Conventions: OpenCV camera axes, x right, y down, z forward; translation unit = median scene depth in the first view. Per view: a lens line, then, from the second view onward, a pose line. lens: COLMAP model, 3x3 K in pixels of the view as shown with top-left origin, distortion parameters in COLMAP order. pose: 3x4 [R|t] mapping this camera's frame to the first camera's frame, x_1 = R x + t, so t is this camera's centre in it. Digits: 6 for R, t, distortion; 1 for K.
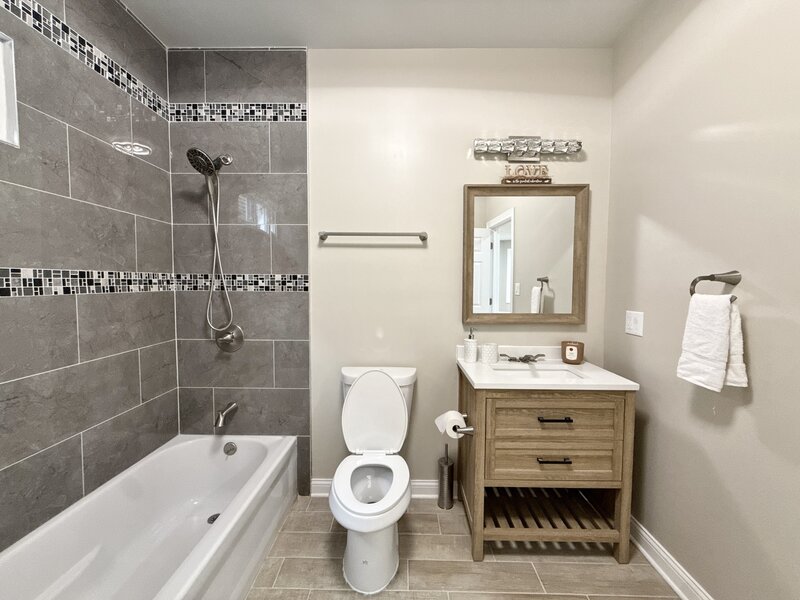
lens RADIAL K [[318.2, 0, 400.0], [0, 318.2, 300.0], [0, 0, 1]] dist [0.000257, -0.000021]
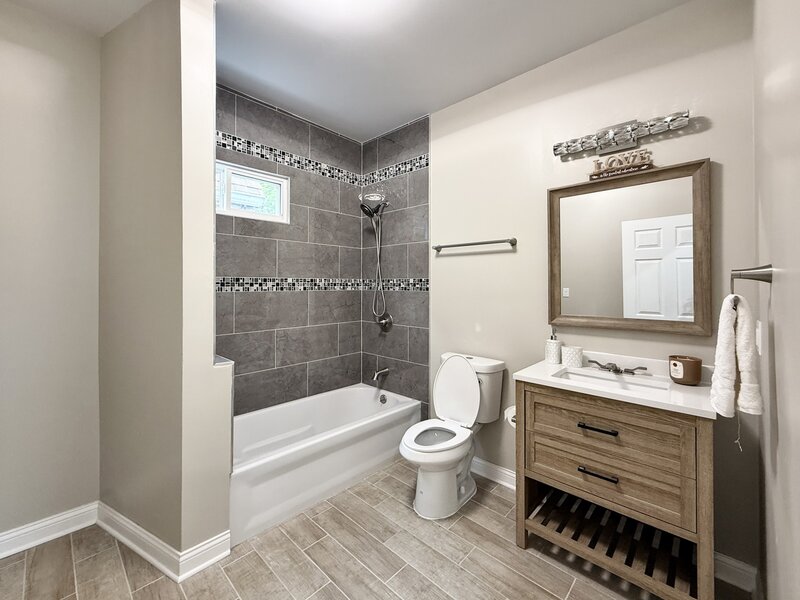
lens RADIAL K [[331.7, 0, 397.7], [0, 331.7, 283.7], [0, 0, 1]] dist [-0.000427, 0.000324]
pose [[0.740684, -0.006784, -0.671819, 0.567229], [-0.033845, 0.998303, -0.047394, 0.012796], [0.671000, 0.057842, 0.739197, -0.110838]]
